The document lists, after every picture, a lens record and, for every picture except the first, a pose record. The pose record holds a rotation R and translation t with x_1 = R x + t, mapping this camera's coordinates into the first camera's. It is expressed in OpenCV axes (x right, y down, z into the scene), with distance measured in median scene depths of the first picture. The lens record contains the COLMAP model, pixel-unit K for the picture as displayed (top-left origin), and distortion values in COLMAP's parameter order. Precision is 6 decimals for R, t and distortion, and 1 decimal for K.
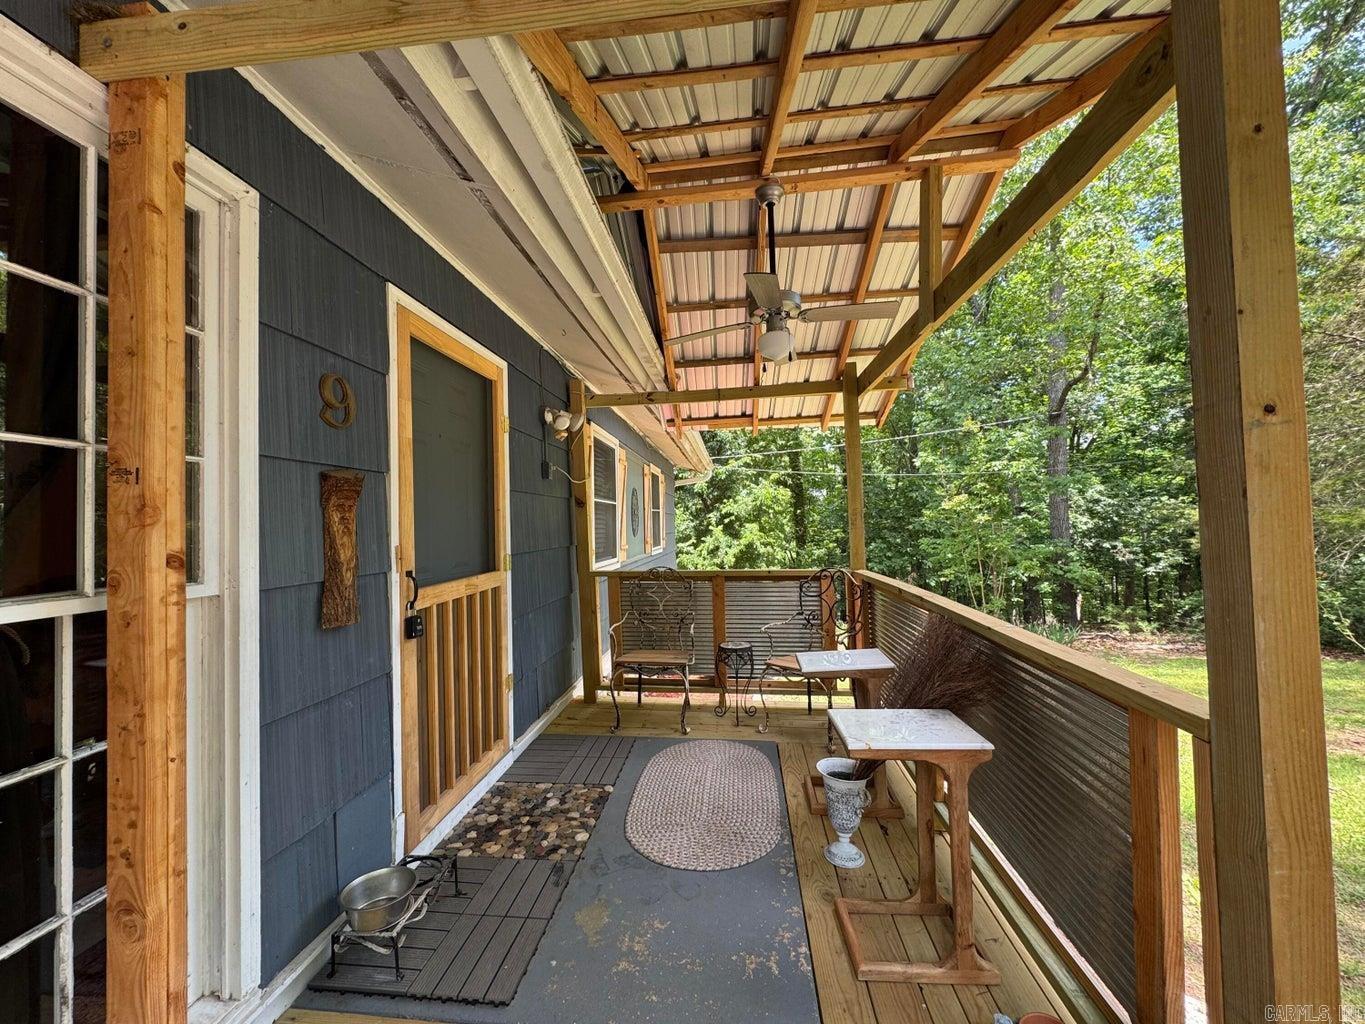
lens RADIAL K [[542.0, 0, 680.3], [0, 542.0, 508.0], [0, 0, 1]] dist [-0.000303, 0.000146]
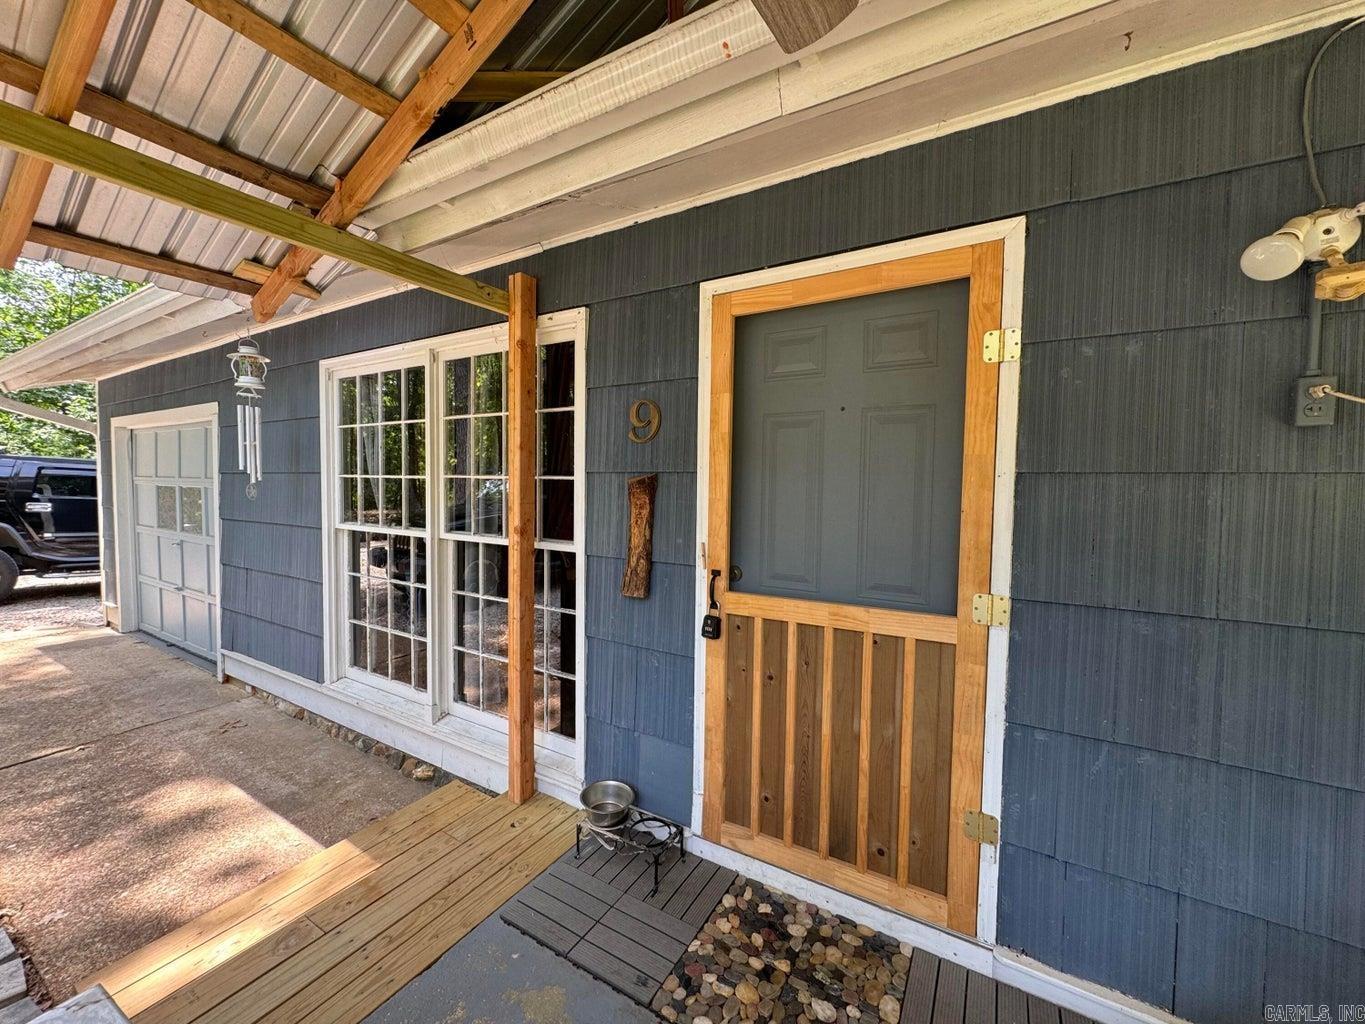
lens RADIAL K [[542.0, 0, 684.5], [0, 542.0, 509.2], [0, 0, 1]] dist [-0.000303, 0.000146]
pose [[-0.419024, 0.065939, -0.905578, 0.368674], [0.025069, 0.997819, 0.061056, -0.051882], [0.907629, 0.002882, -0.419763, 1.230926]]
